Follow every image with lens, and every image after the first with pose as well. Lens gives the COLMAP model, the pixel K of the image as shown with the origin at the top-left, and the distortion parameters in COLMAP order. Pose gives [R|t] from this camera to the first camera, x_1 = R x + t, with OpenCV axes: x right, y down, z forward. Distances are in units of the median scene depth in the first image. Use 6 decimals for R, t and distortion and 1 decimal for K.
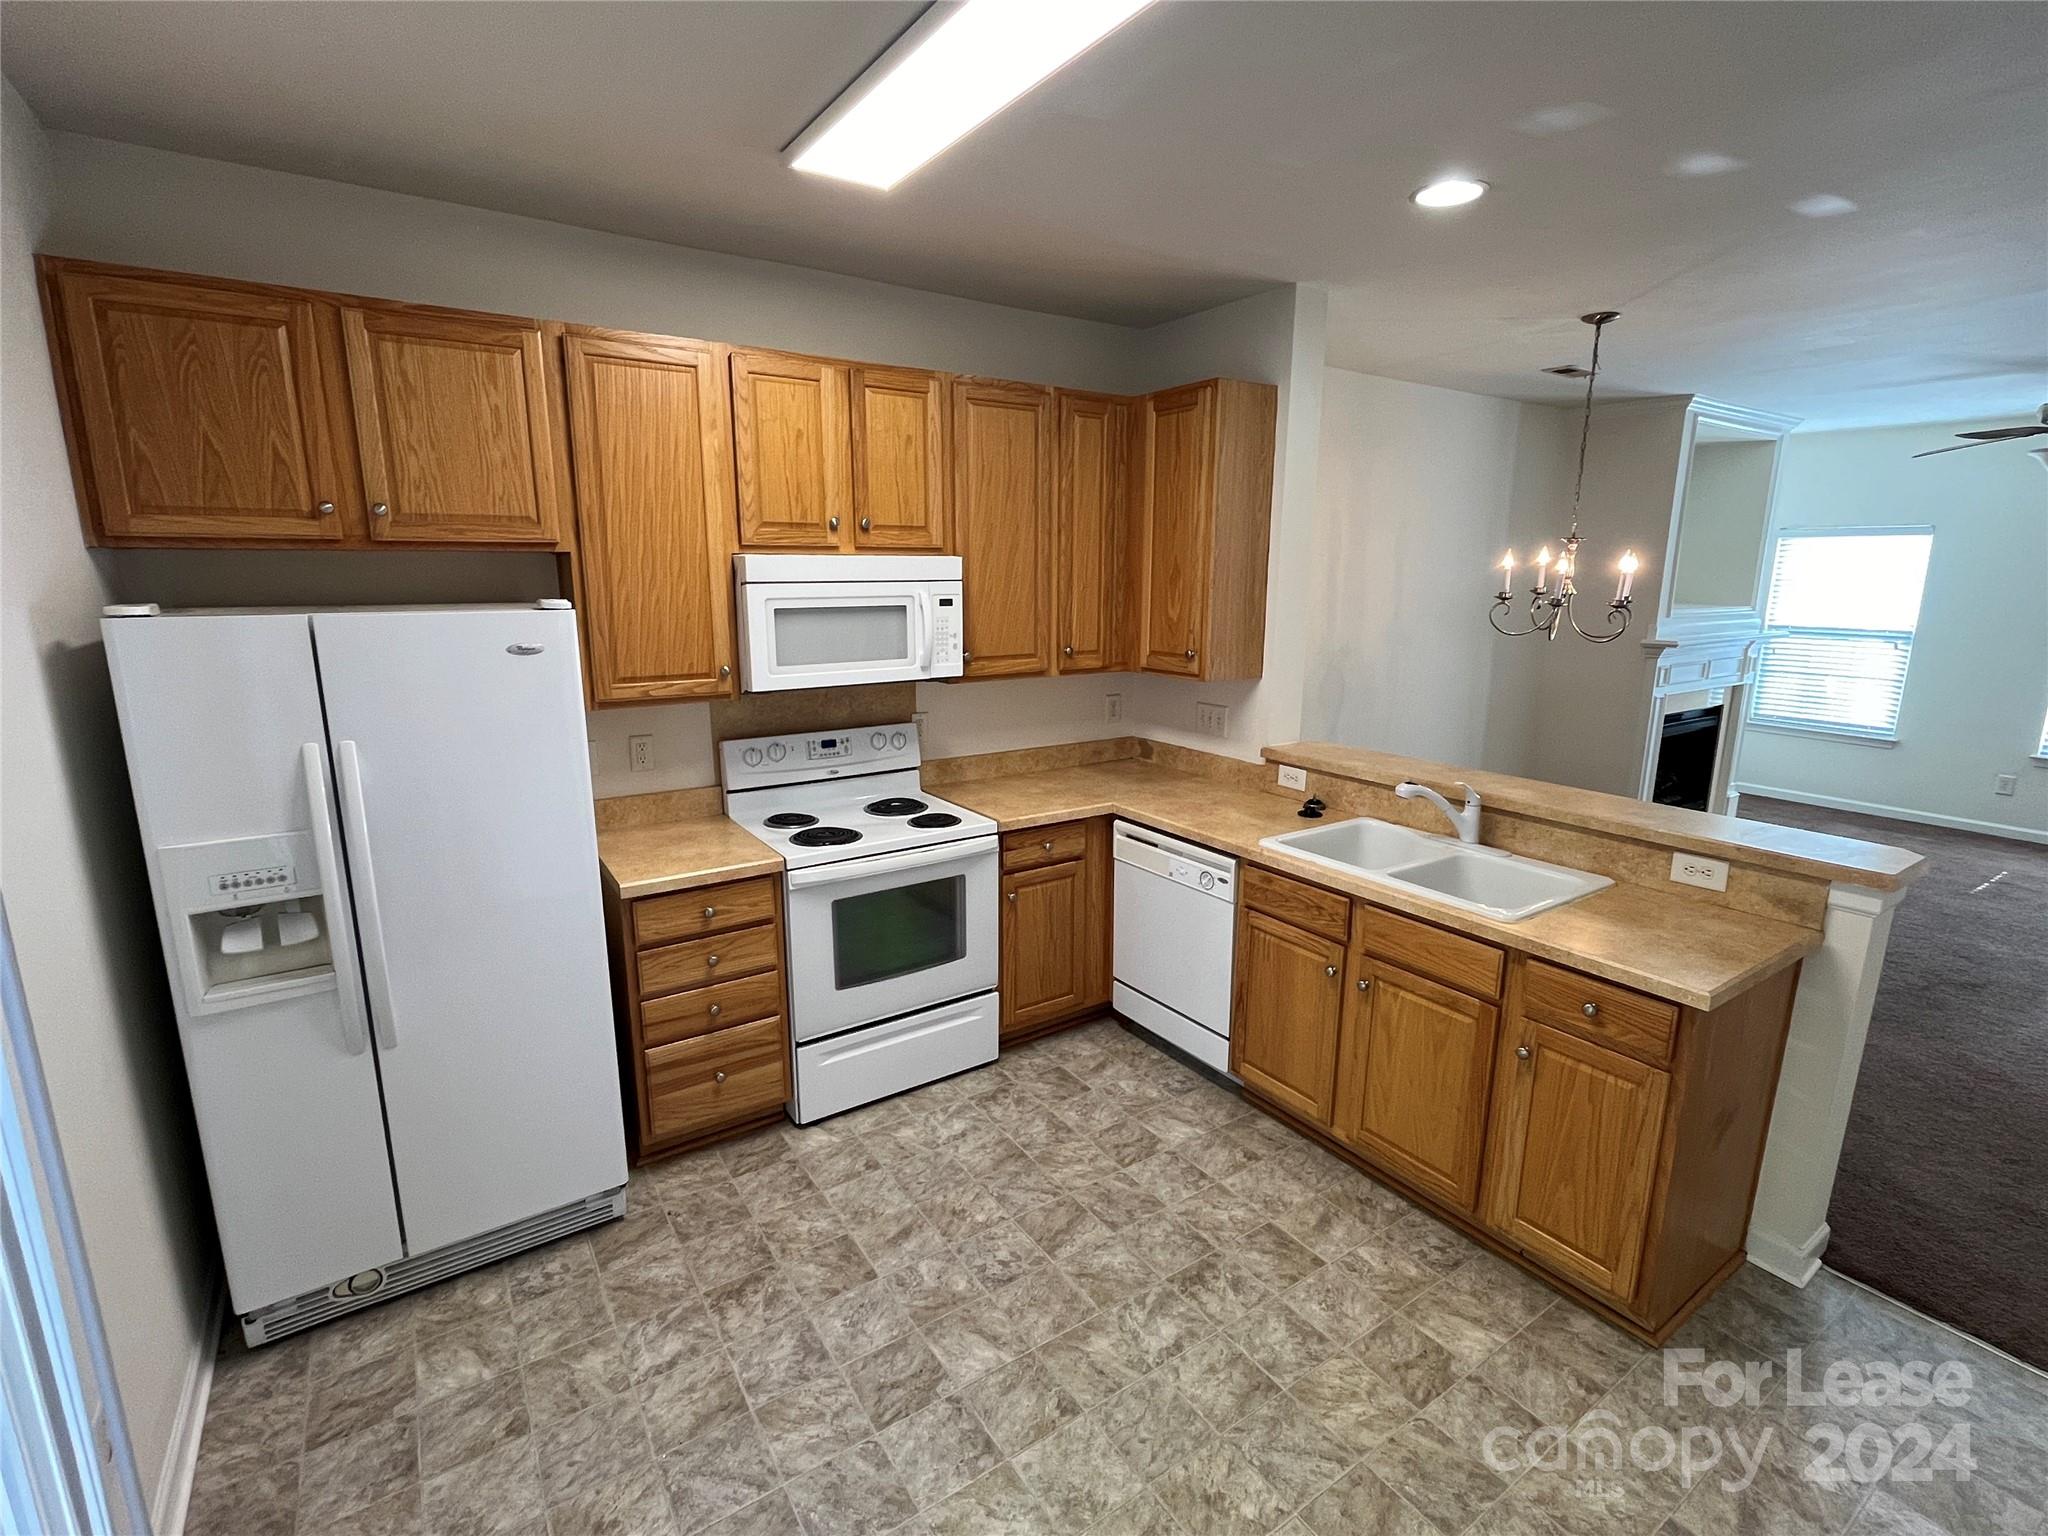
lens RADIAL K [[939.9, 0, 1021.1], [0, 939.9, 767.0], [0, 0, 1]] dist [-0.003118, 0.000337]
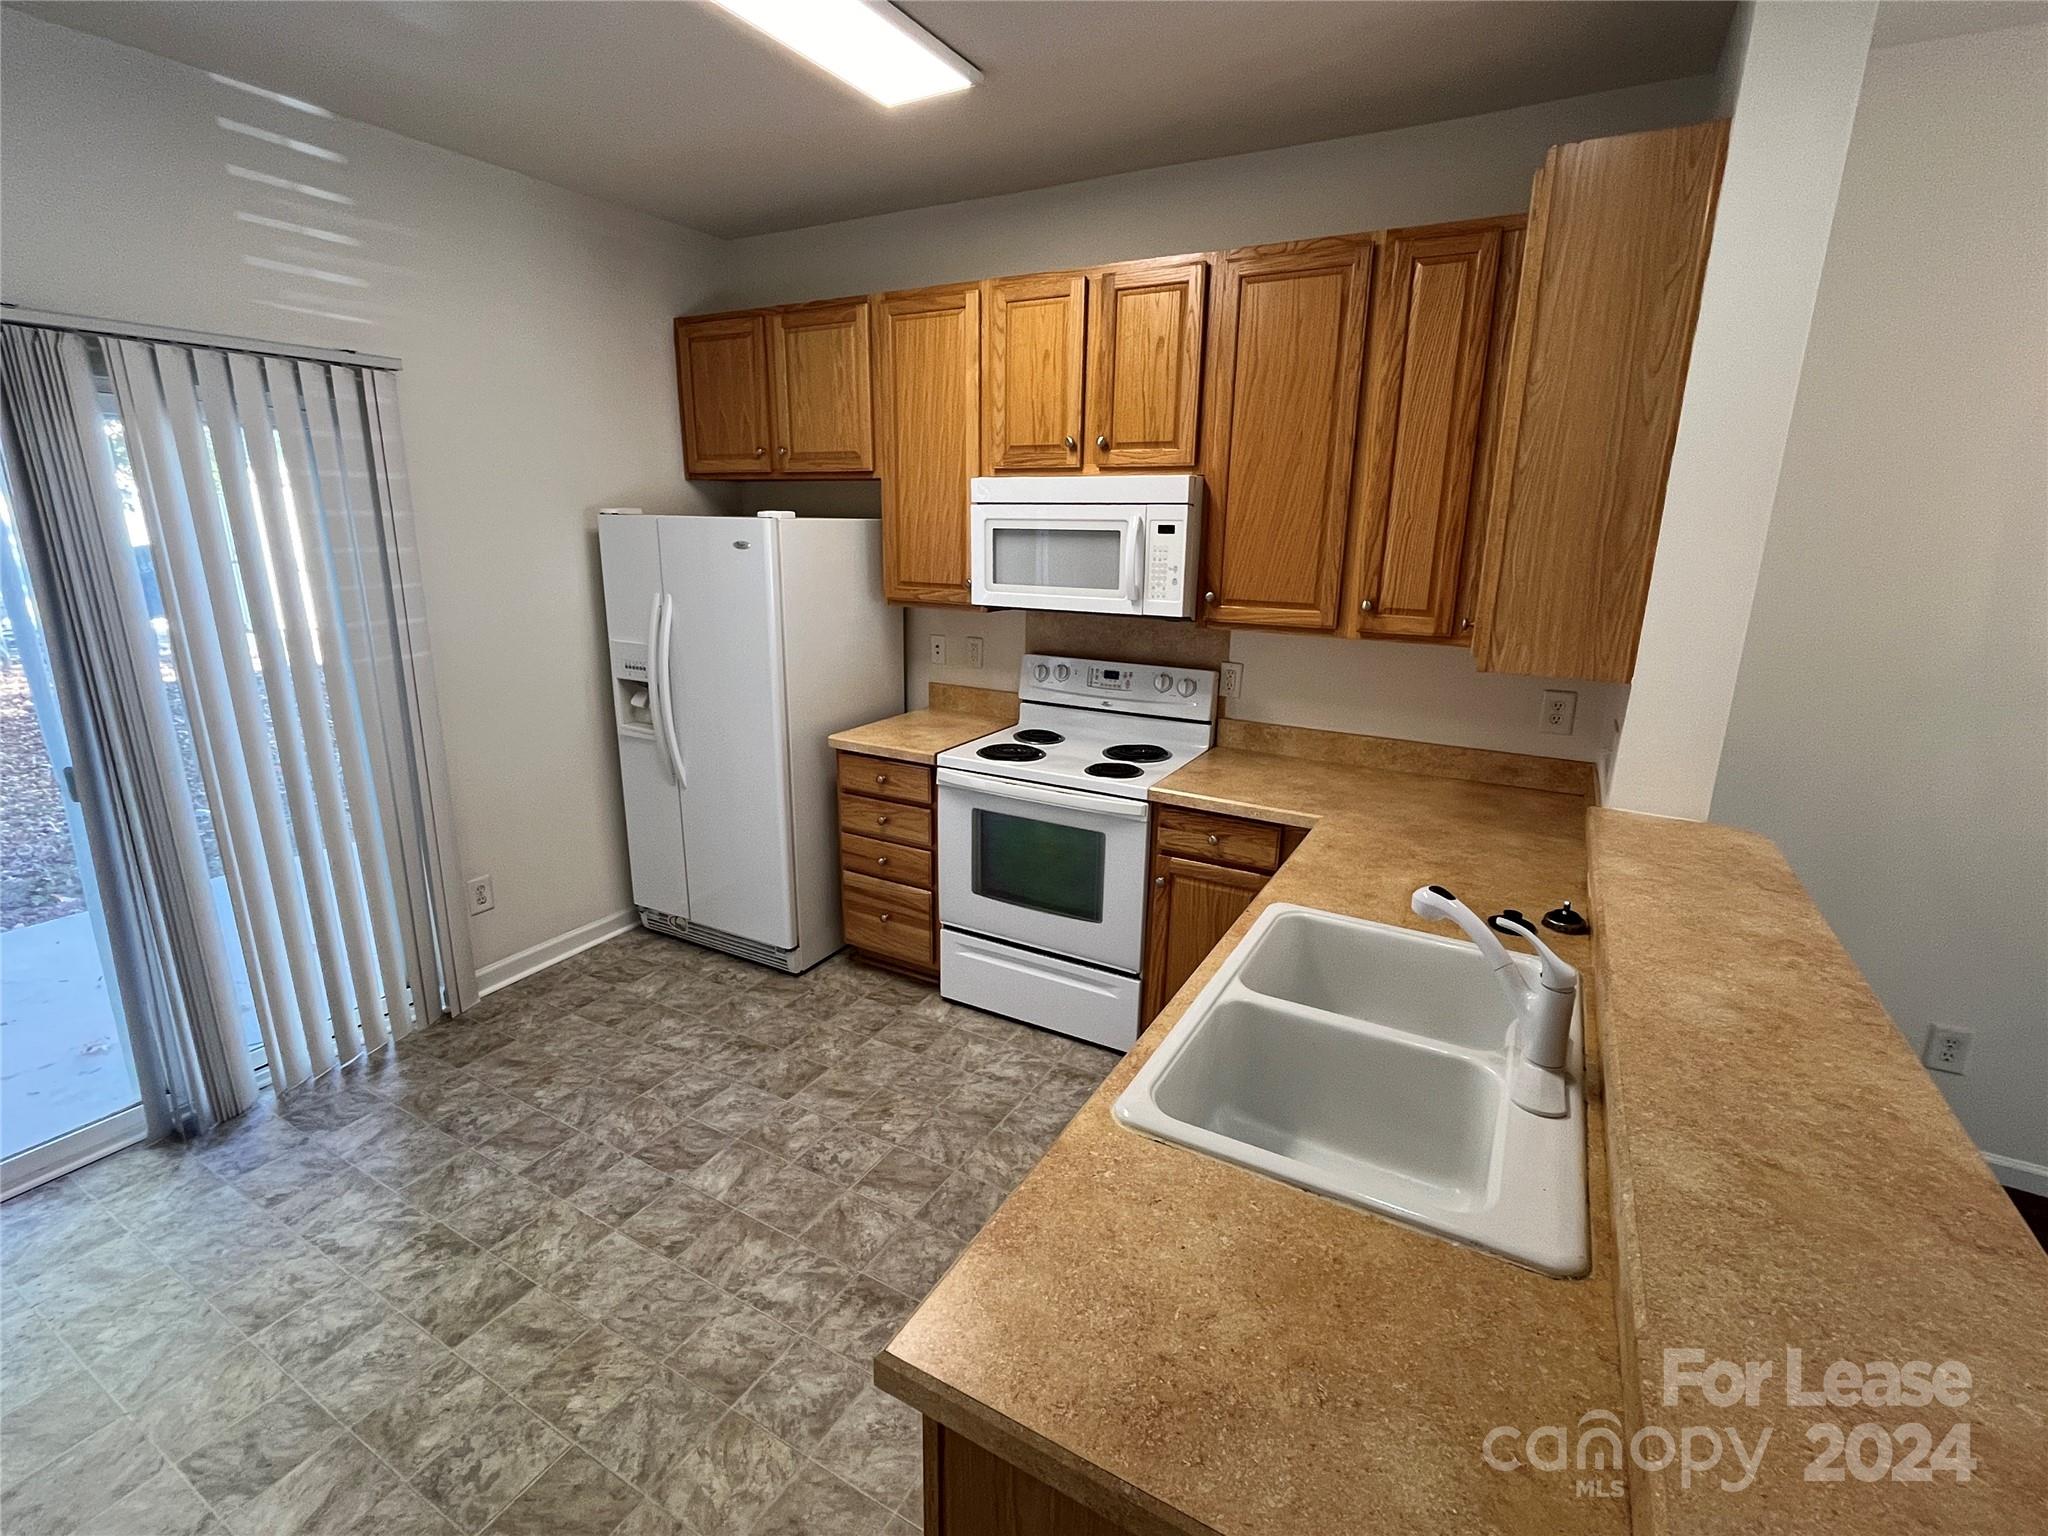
lens RADIAL K [[939.9, 0, 1021.1], [0, 939.9, 767.0], [0, 0, 1]] dist [-0.003118, 0.000337]
pose [[0.449143, 0.236418, -0.861613, 0.832302], [-0.196072, 0.966929, 0.163108, -0.098201], [0.871681, 0.095679, 0.480644, 0.612072]]
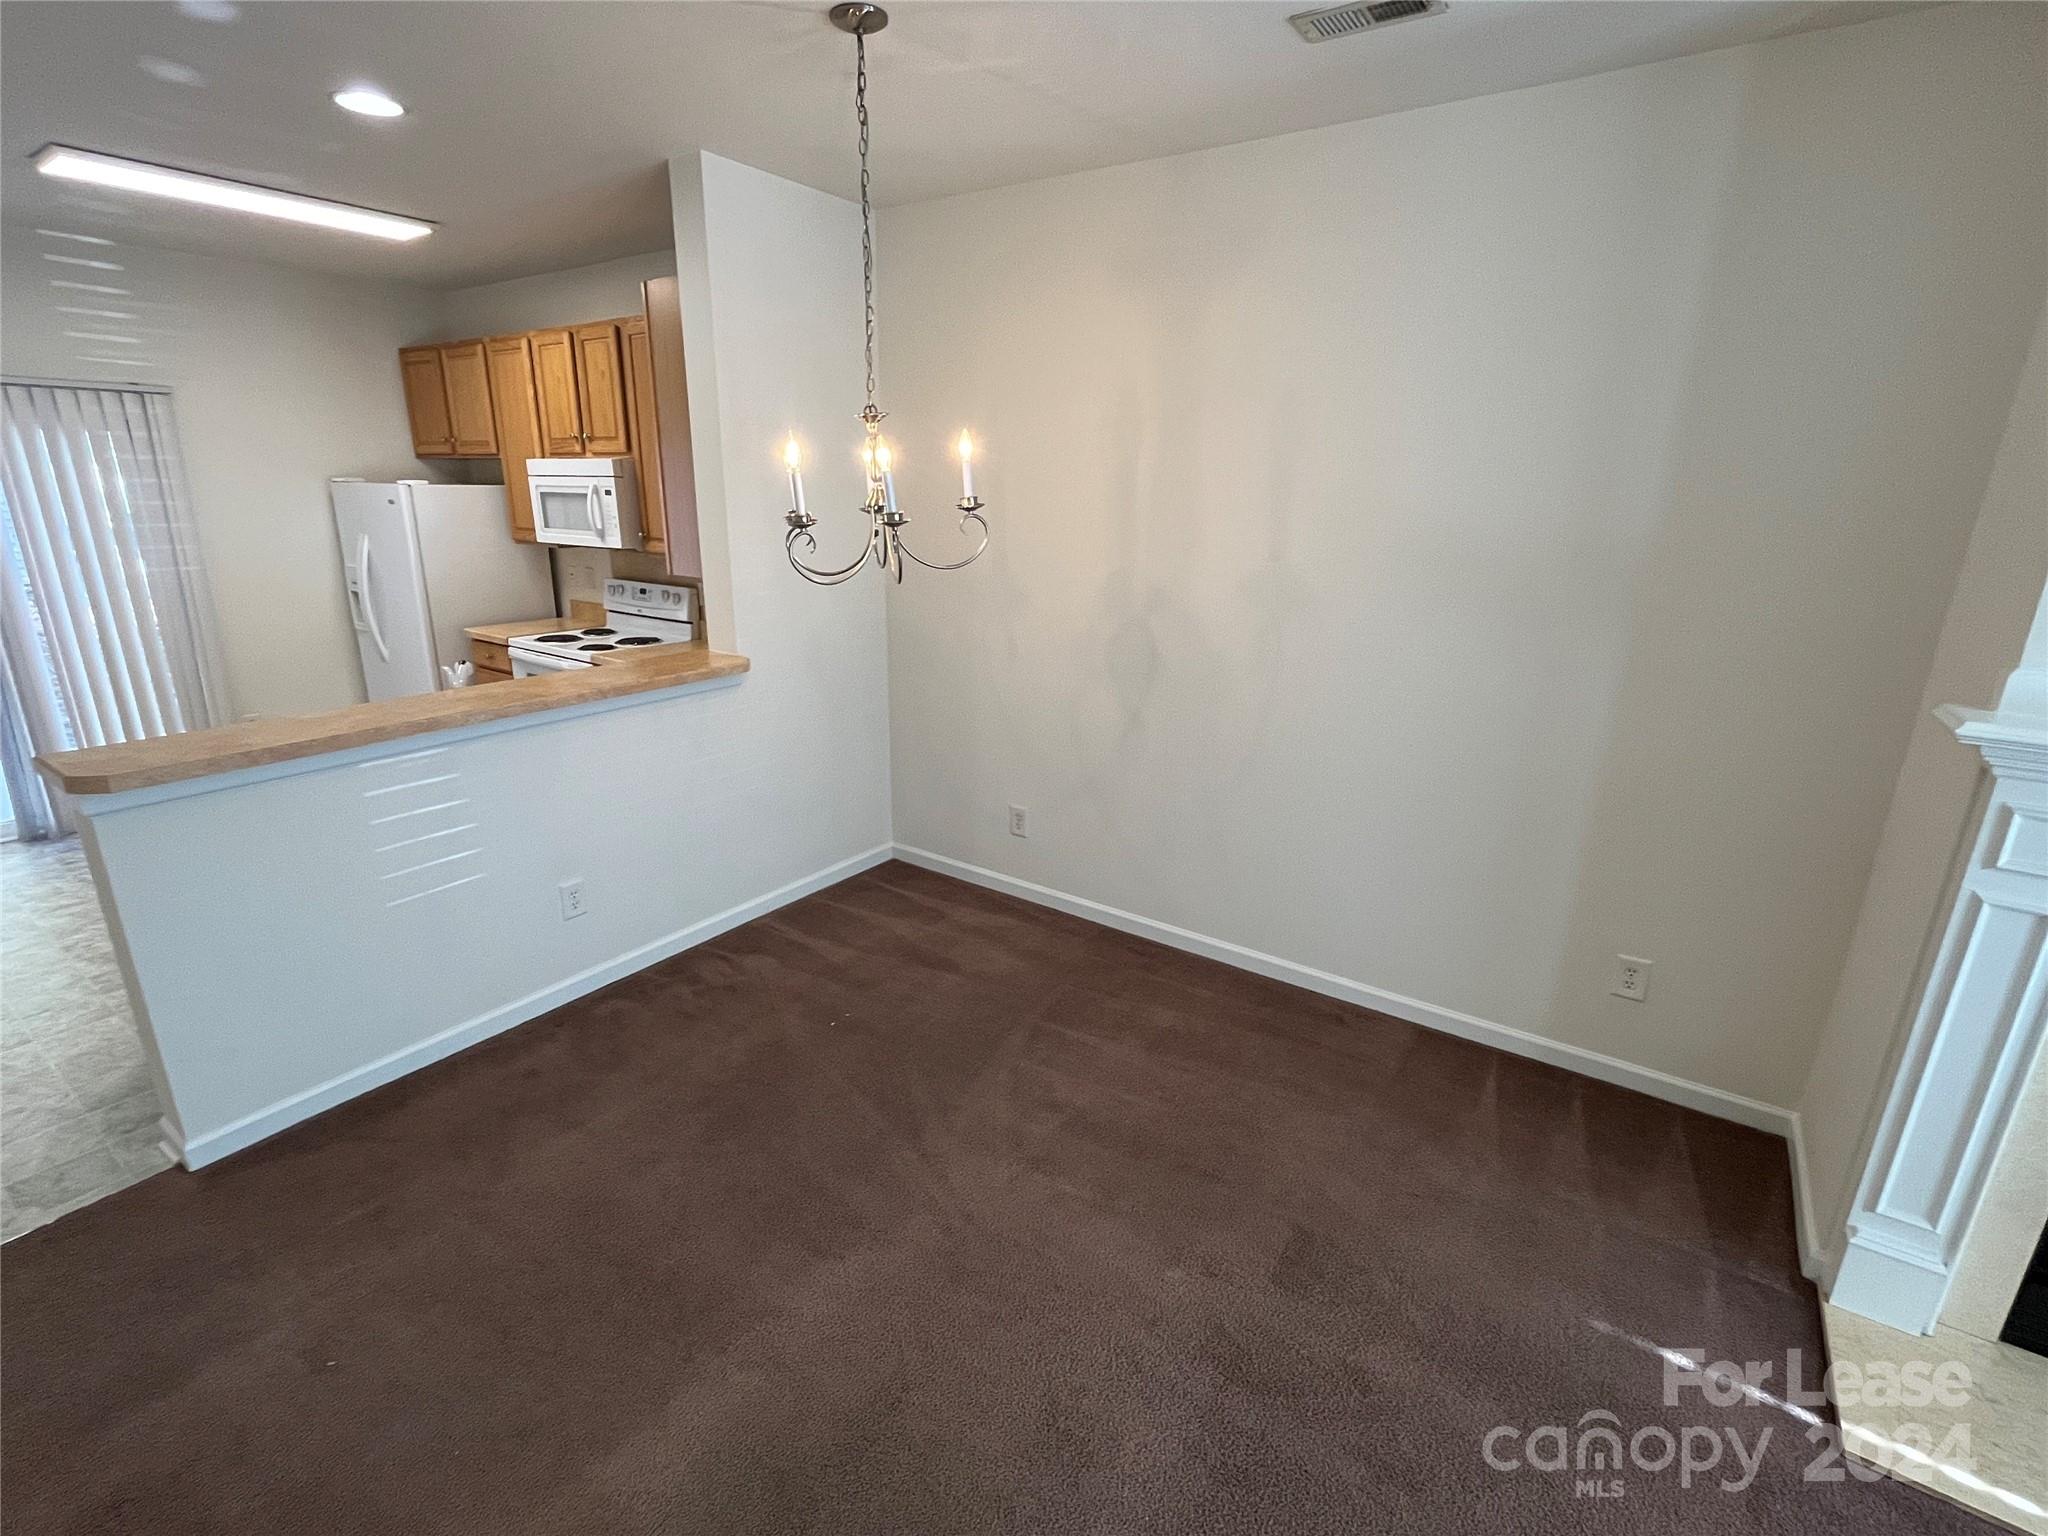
lens RADIAL K [[939.9, 0, 1021.1], [0, 939.9, 767.0], [0, 0, 1]] dist [-0.003118, 0.000337]
pose [[0.360106, 0.275161, -0.891409, 1.865259], [-0.208706, 0.955057, 0.210496, -0.260970], [0.909266, 0.110242, 0.401349, 1.313111]]
